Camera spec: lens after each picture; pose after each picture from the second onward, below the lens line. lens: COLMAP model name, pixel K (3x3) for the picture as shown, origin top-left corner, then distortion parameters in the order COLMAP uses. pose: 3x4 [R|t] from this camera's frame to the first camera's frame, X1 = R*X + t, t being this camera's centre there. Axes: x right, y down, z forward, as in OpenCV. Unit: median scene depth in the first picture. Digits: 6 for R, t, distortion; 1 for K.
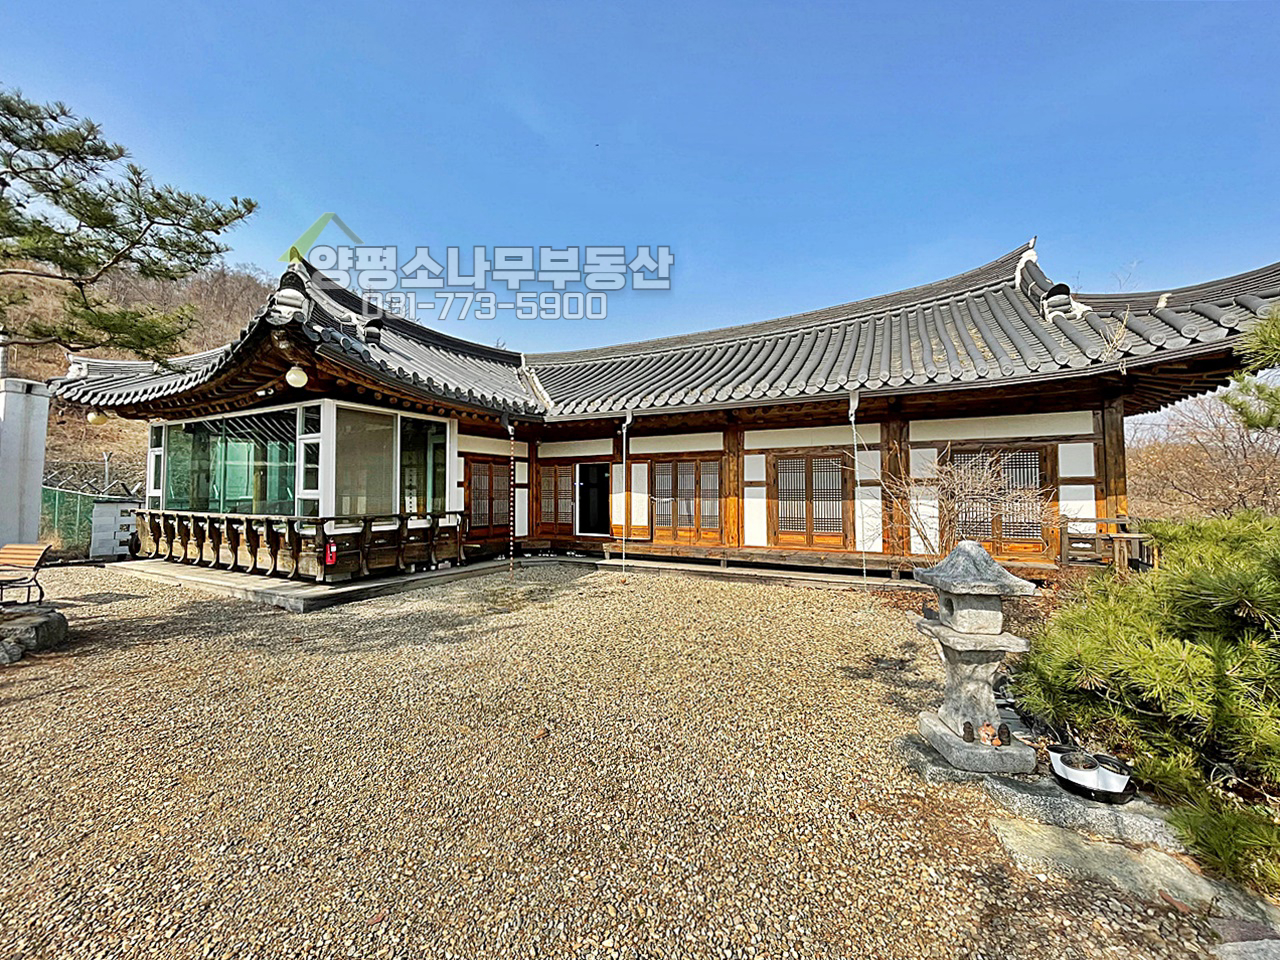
lens RADIAL K [[510.5, 0, 641.6], [0, 510.5, 481.1], [0, 0, 1]] dist [-0.002060, 0.000063]
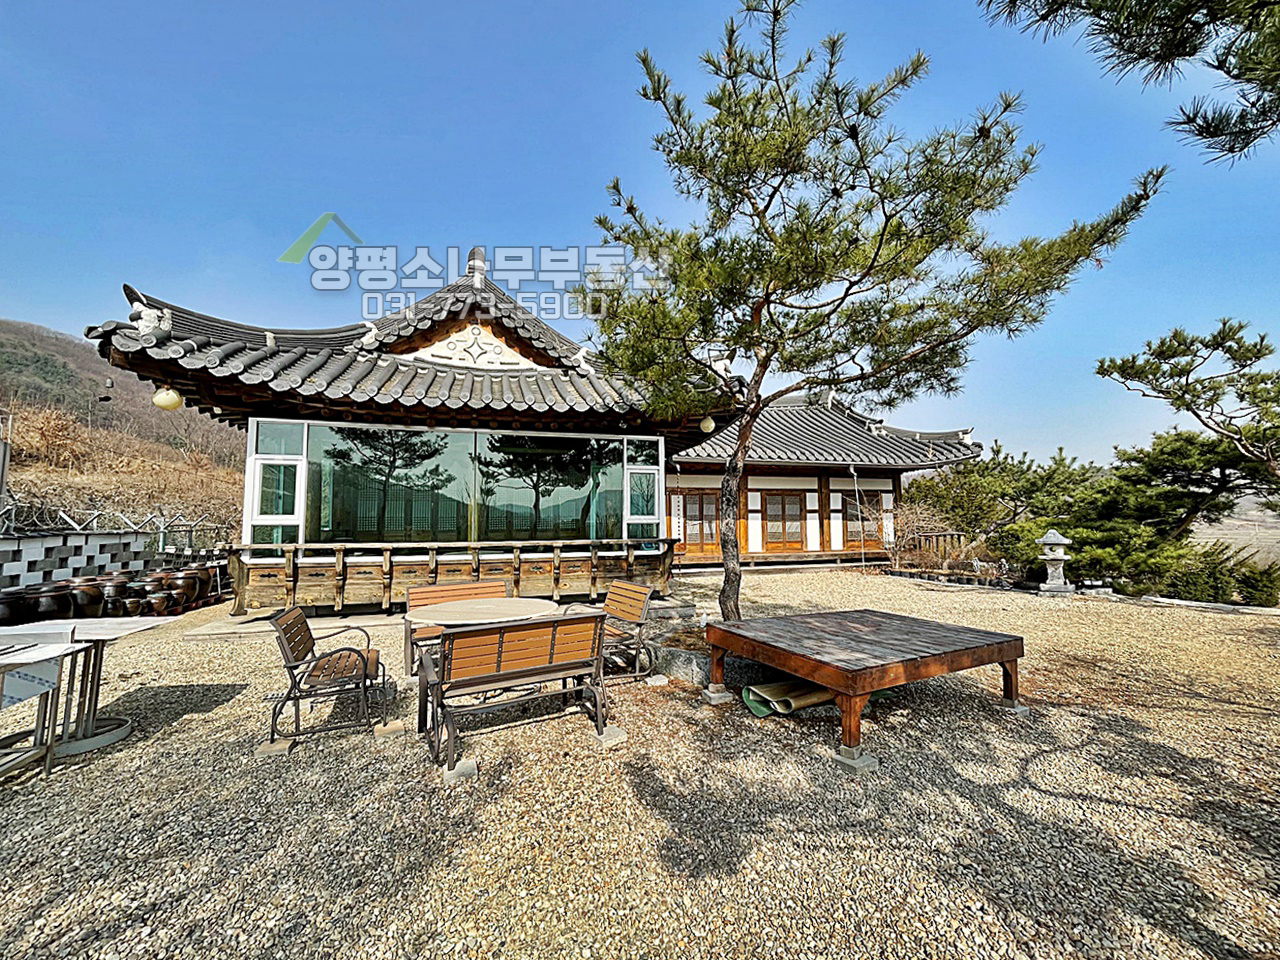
lens RADIAL K [[510.5, 0, 637.2], [0, 510.5, 470.8], [0, 0, 1]] dist [-0.002060, 0.000063]
pose [[0.703989, 0.062143, 0.707487, -1.143785], [-0.008589, 0.996837, -0.079012, 0.008861], [-0.710159, 0.049547, 0.702296, 0.177343]]
